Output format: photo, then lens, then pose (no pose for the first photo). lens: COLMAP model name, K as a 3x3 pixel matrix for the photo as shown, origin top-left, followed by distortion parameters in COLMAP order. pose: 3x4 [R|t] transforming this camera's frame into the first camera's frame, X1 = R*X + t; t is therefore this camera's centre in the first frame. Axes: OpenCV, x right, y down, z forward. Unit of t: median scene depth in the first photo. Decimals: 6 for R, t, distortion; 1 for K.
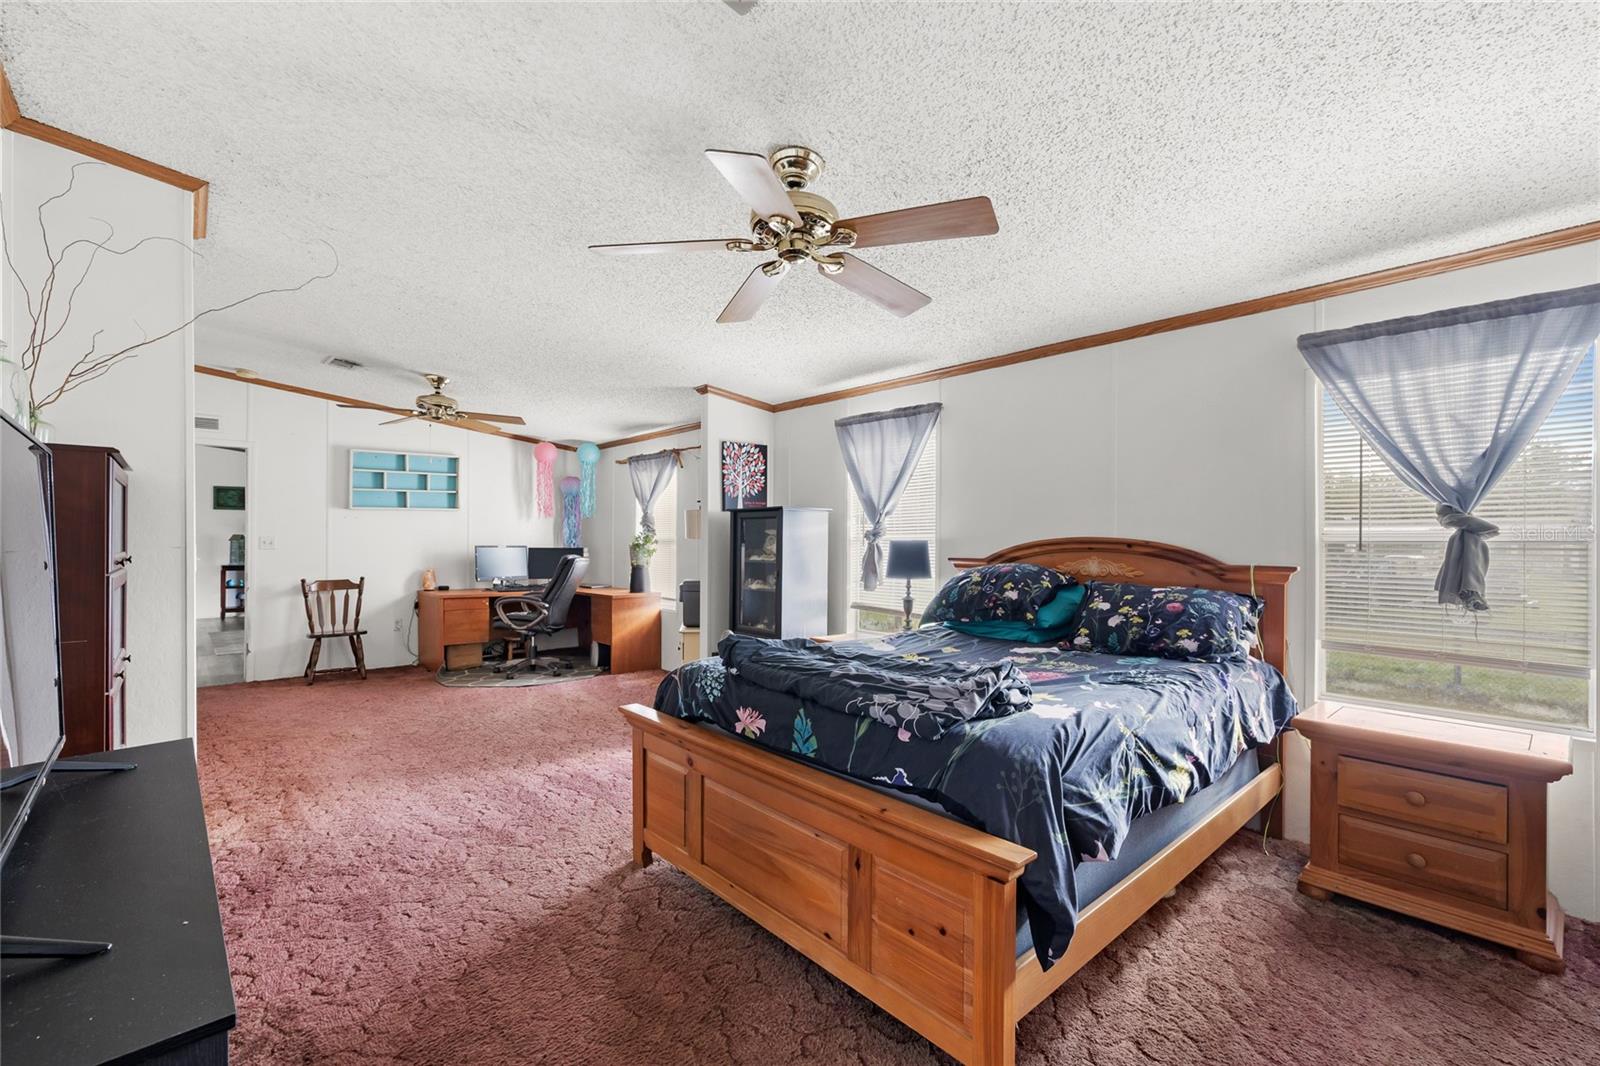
lens RADIAL K [[684.8, 0, 801.1], [0, 684.8, 529.1], [0, 0, 1]] dist [0.000453, 0.000997]
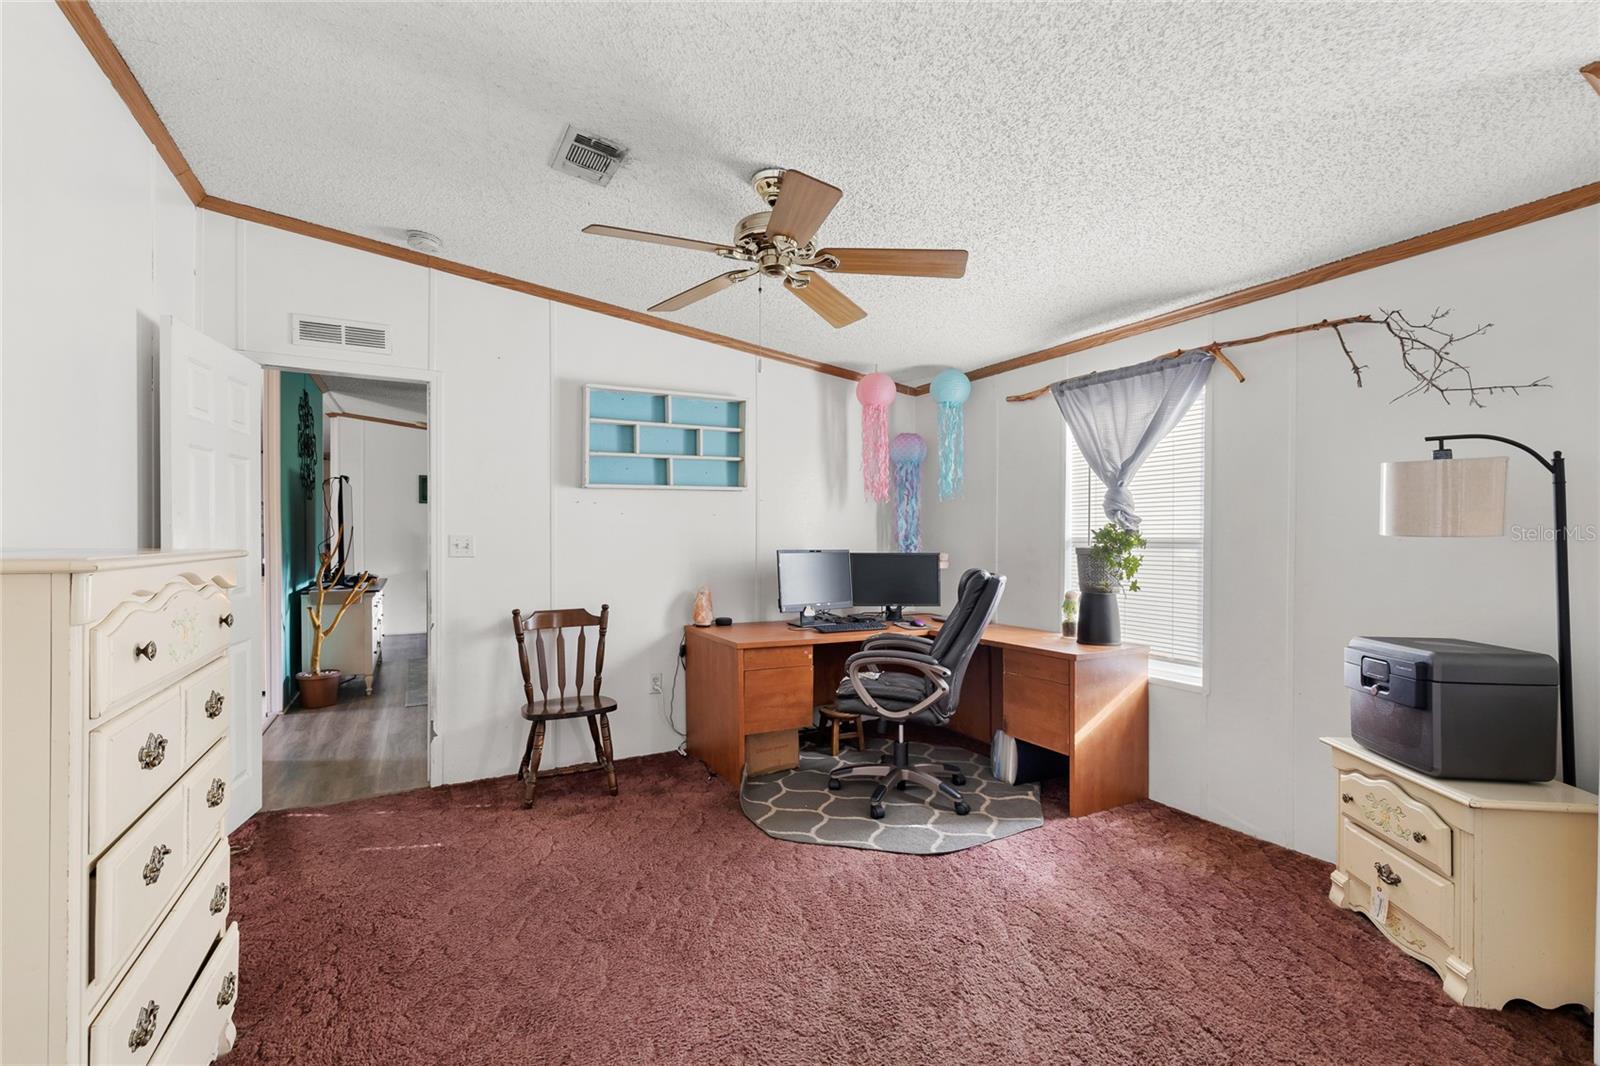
lens RADIAL K [[684.8, 0, 795.2], [0, 684.8, 527.8], [0, 0, 1]] dist [0.000453, 0.000997]
pose [[0.973532, -0.005963, -0.228475, -0.345022], [0.006301, 0.999980, 0.000748, 0.005364], [0.228466, -0.002168, 0.973550, 0.464975]]
